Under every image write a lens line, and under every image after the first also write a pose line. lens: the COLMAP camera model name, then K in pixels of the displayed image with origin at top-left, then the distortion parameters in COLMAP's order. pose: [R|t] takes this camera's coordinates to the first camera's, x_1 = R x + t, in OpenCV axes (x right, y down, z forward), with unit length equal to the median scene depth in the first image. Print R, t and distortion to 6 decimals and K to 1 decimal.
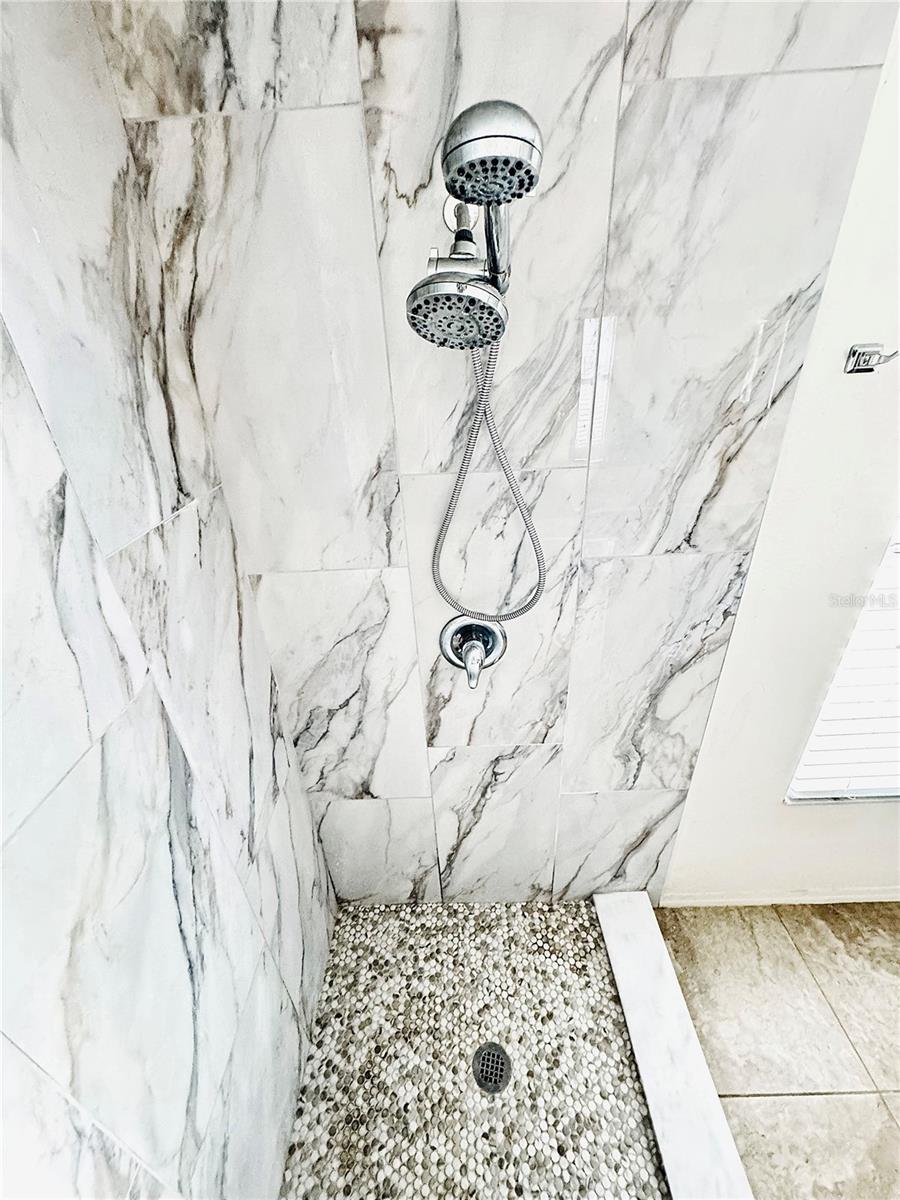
lens RADIAL K [[485.8, 0, 453.2], [0, 485.8, 620.9], [0, 0, 1]] dist [-0.004803, 0.000353]
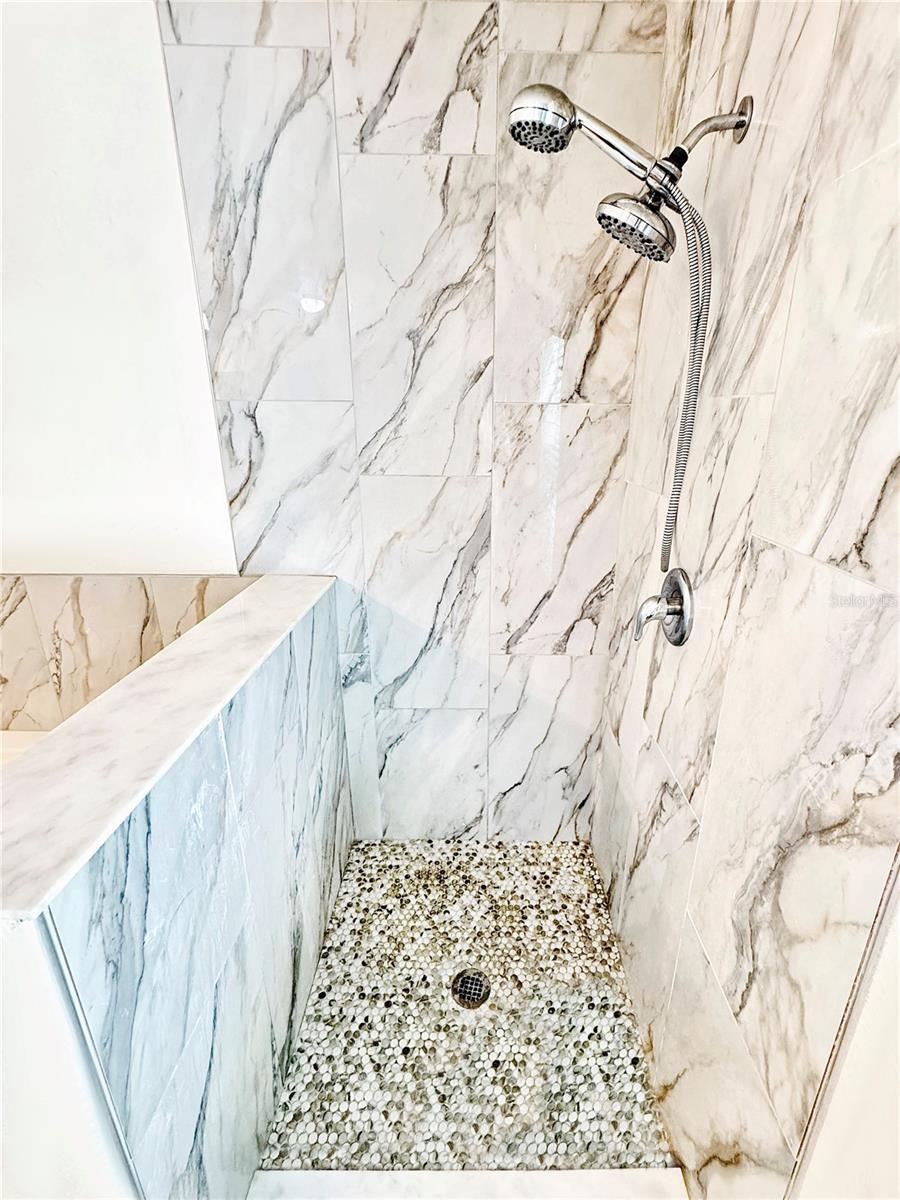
lens RADIAL K [[485.8, 0, 450.3], [0, 485.8, 599.7], [0, 0, 1]] dist [-0.004803, 0.000353]
pose [[-0.021580, 0.410861, -0.911443, 0.637690], [-0.514185, 0.777281, 0.362558, -0.055864], [0.857408, 0.476474, 0.194485, 0.355929]]
